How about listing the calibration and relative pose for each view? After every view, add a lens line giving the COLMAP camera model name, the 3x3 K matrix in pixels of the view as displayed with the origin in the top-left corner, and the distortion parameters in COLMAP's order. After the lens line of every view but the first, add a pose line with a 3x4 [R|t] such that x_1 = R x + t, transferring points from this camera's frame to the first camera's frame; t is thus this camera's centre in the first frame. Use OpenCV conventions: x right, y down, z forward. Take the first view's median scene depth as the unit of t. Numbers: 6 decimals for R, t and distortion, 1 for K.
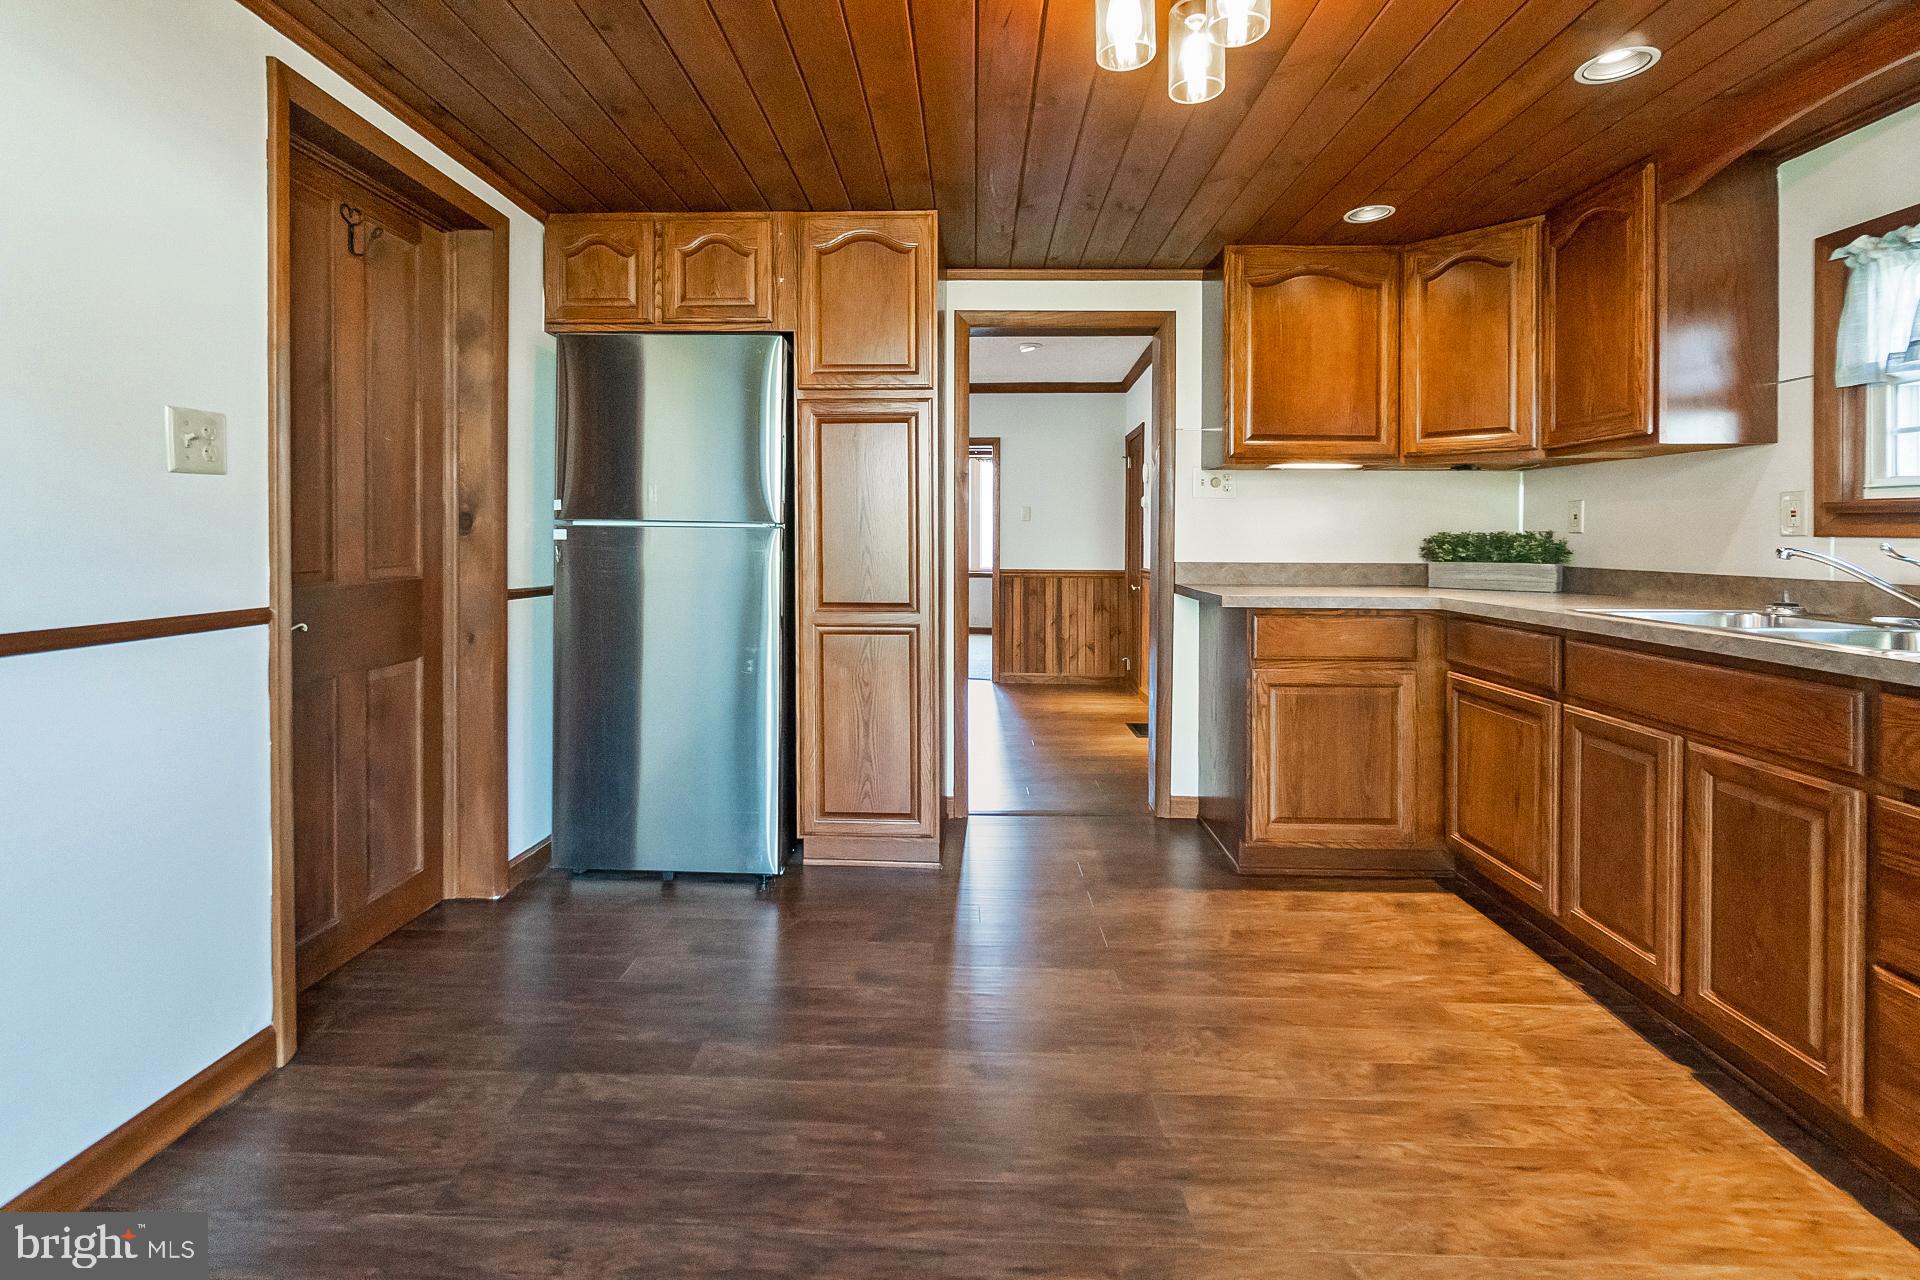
lens RADIAL K [[868.8, 0, 939.2], [0, 868.8, 541.9], [0, 0, 1]] dist [-0.003452, -0.000235]
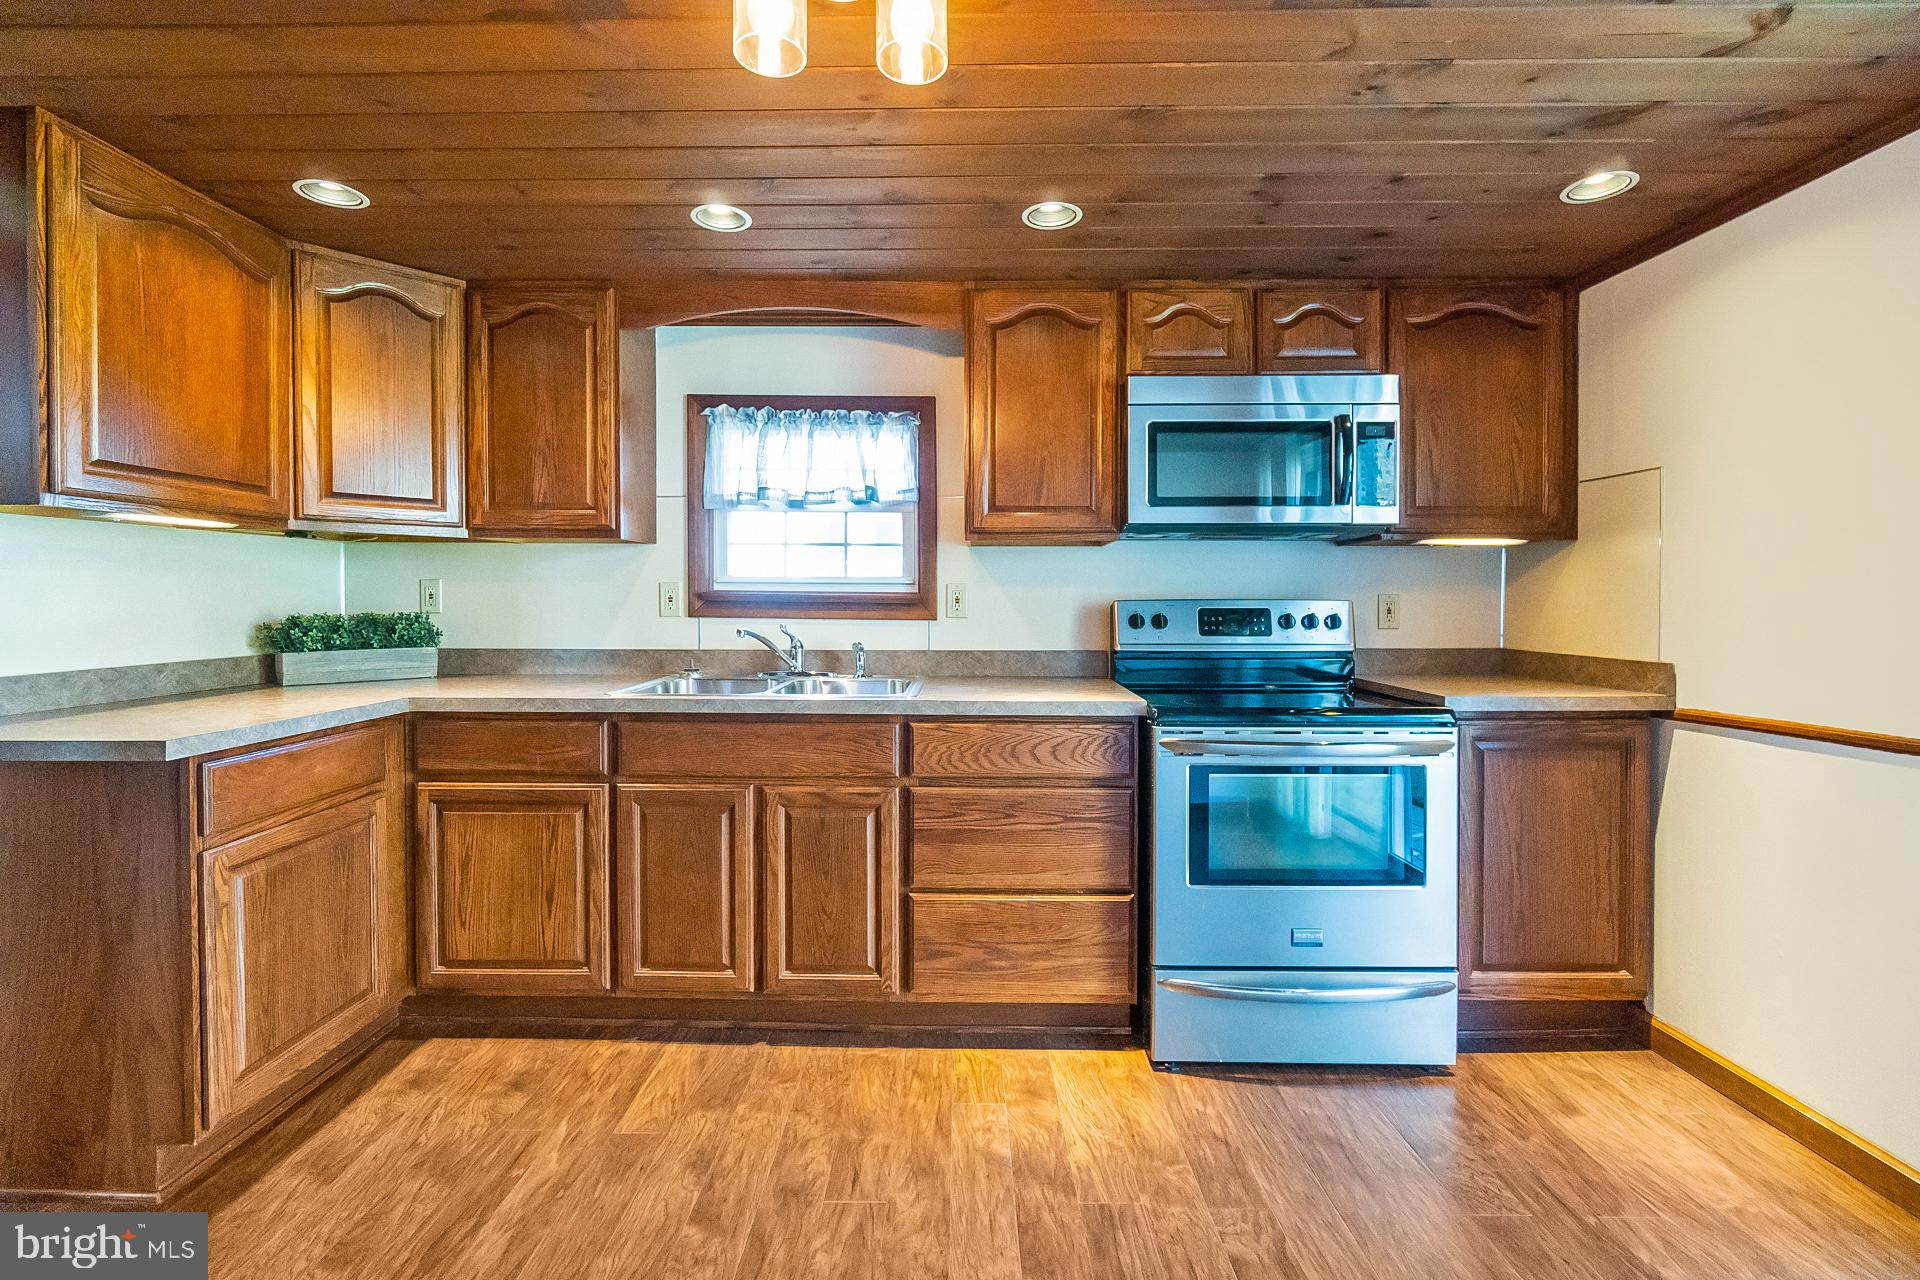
lens RADIAL K [[854.1, 0, 952.3], [0, 854.1, 602.9], [0, 0, 1]] dist [-0.002269, 0.000377]
pose [[-0.020757, -0.014660, 0.999677, -0.274892], [0.005791, 0.999874, 0.014783, -0.038774], [-0.999768, 0.006095, -0.020670, 0.533439]]
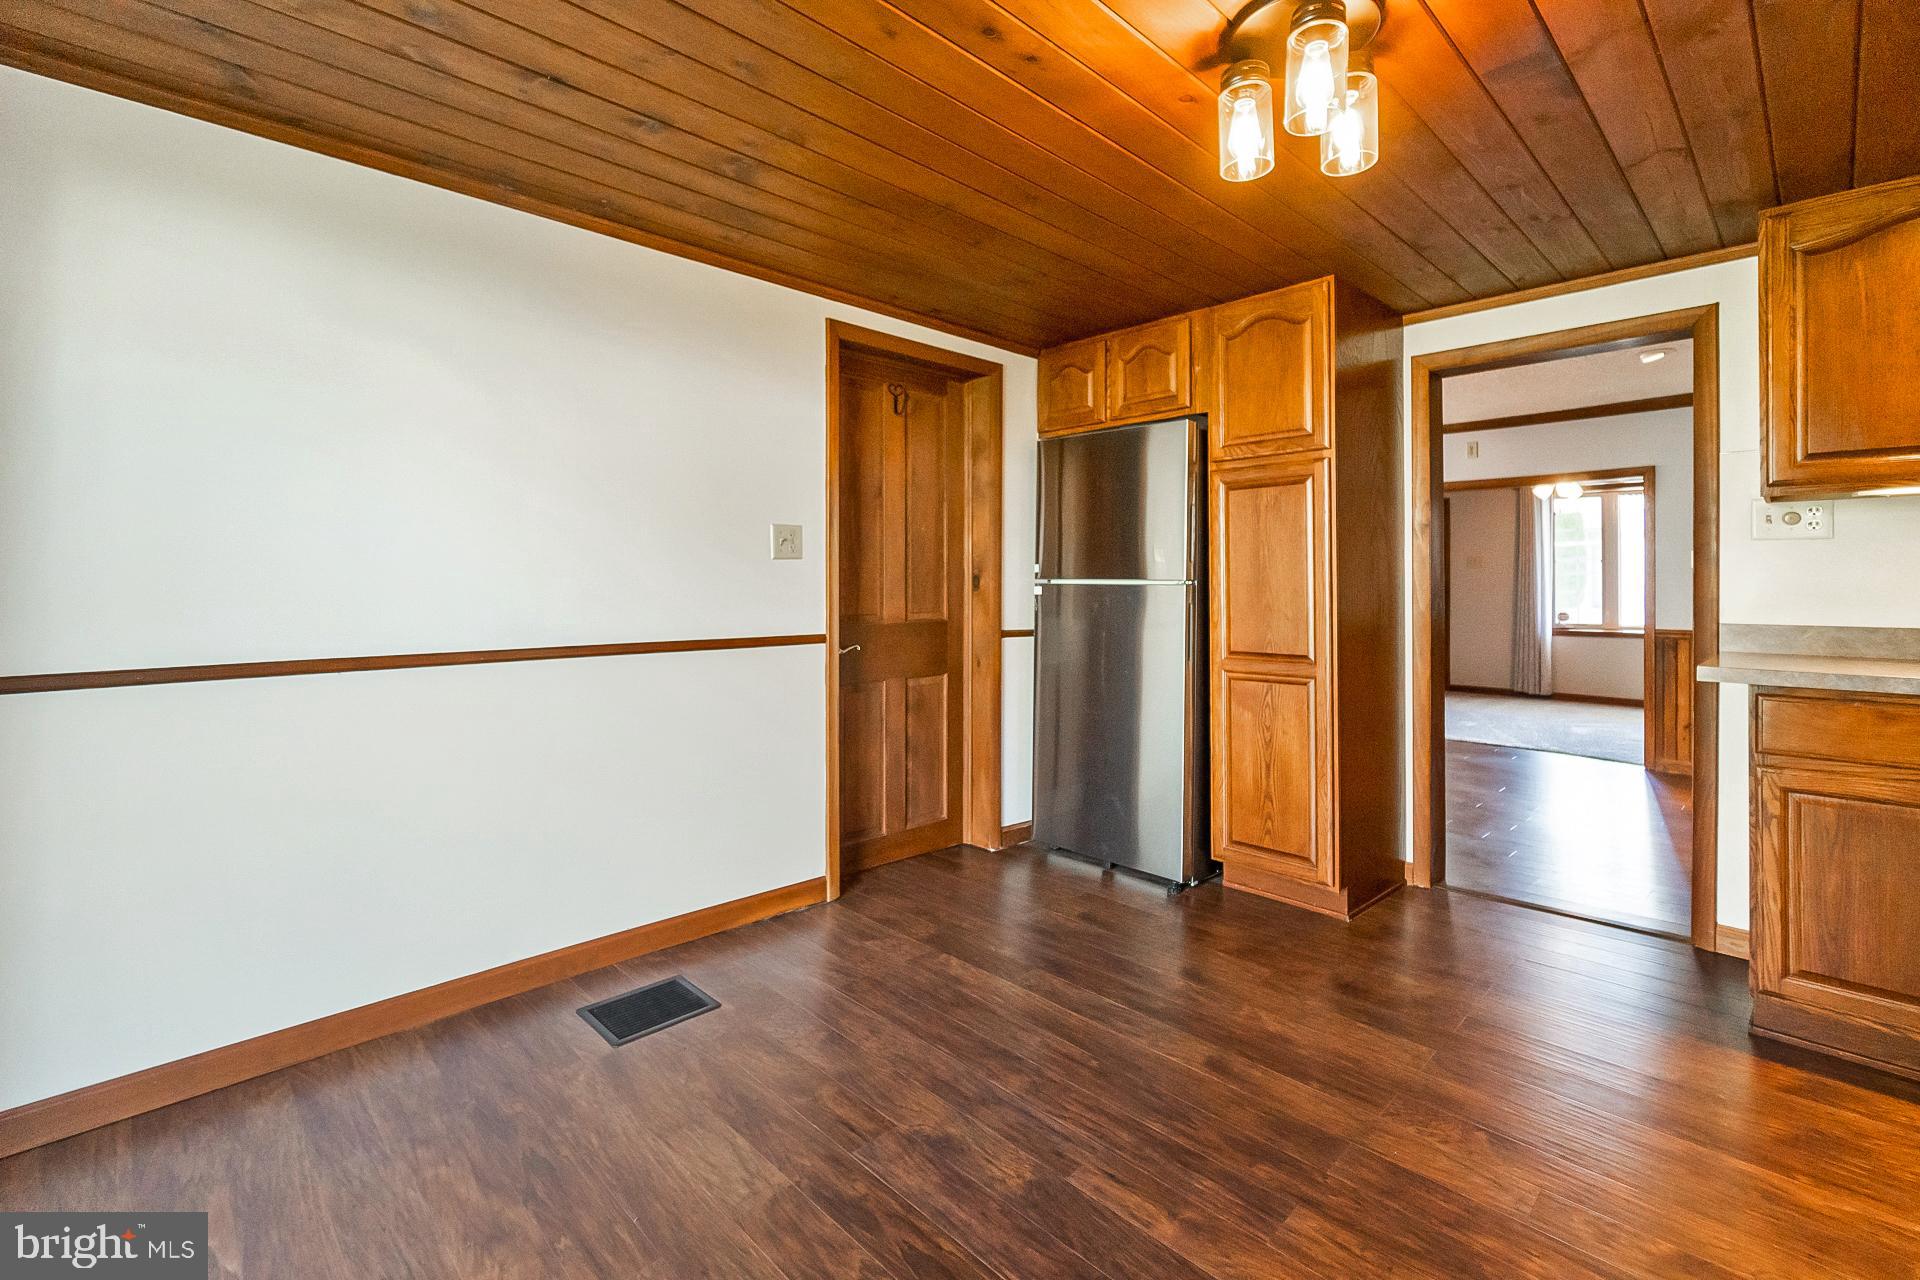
lens RADIAL K [[847.0, 0, 960.7], [0, 847.0, 580.5], [0, 0, 1]] dist [-0.000636, 0.000268]
pose [[0.721466, -0.008990, -0.692391, 0.411311], [-0.001179, 0.999898, -0.014211, -0.005376], [0.692449, 0.011069, 0.721382, -0.027014]]
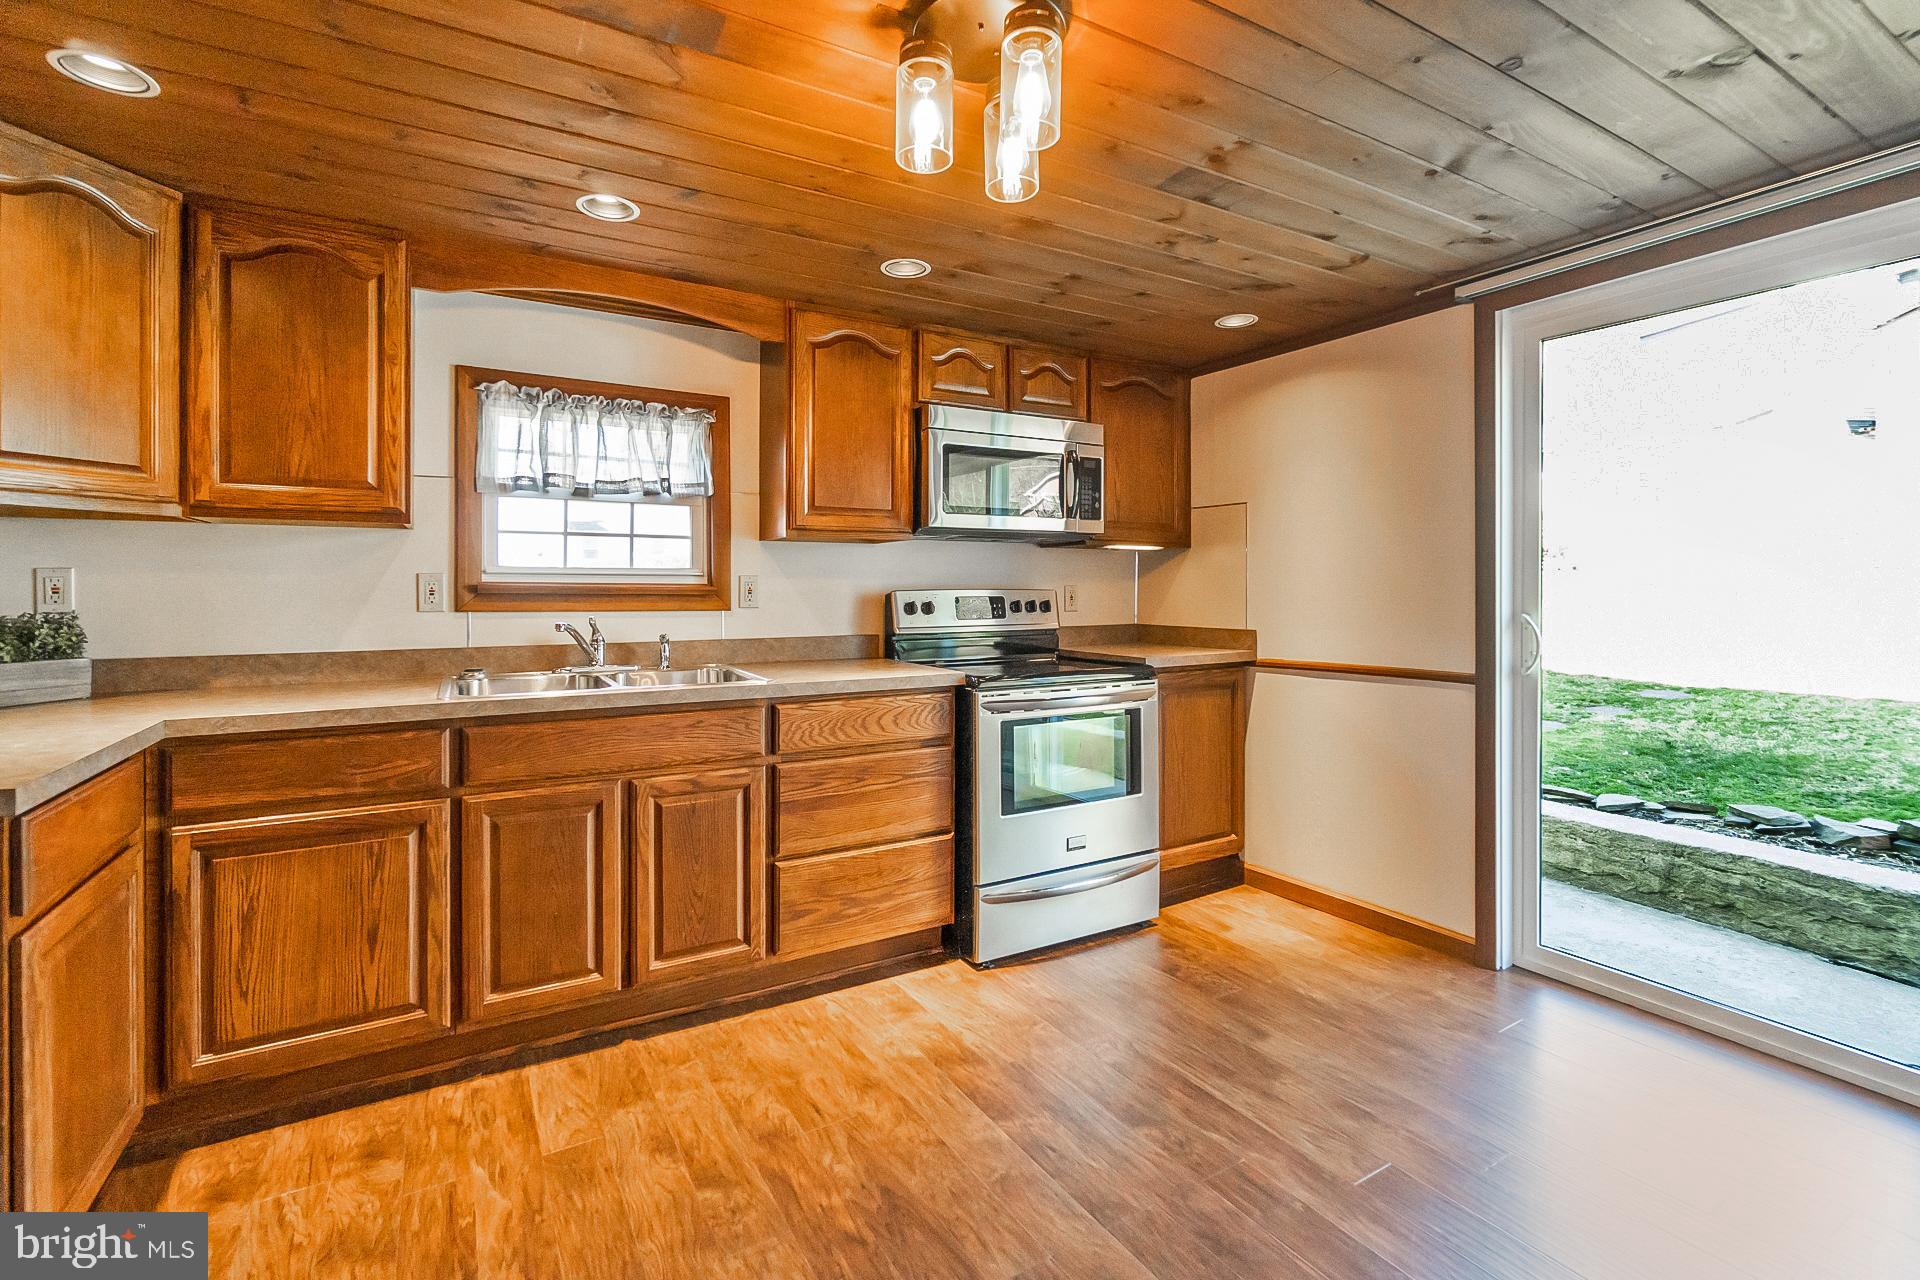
lens RADIAL K [[857.0, 0, 941.1], [0, 857.0, 581.0], [0, 0, 1]] dist [0.000133, 0.000373]
pose [[-0.527222, -0.003315, 0.849721, -0.308188], [0.003448, 0.999976, 0.006040, -0.046475], [-0.849720, 0.006114, -0.527198, 0.909488]]
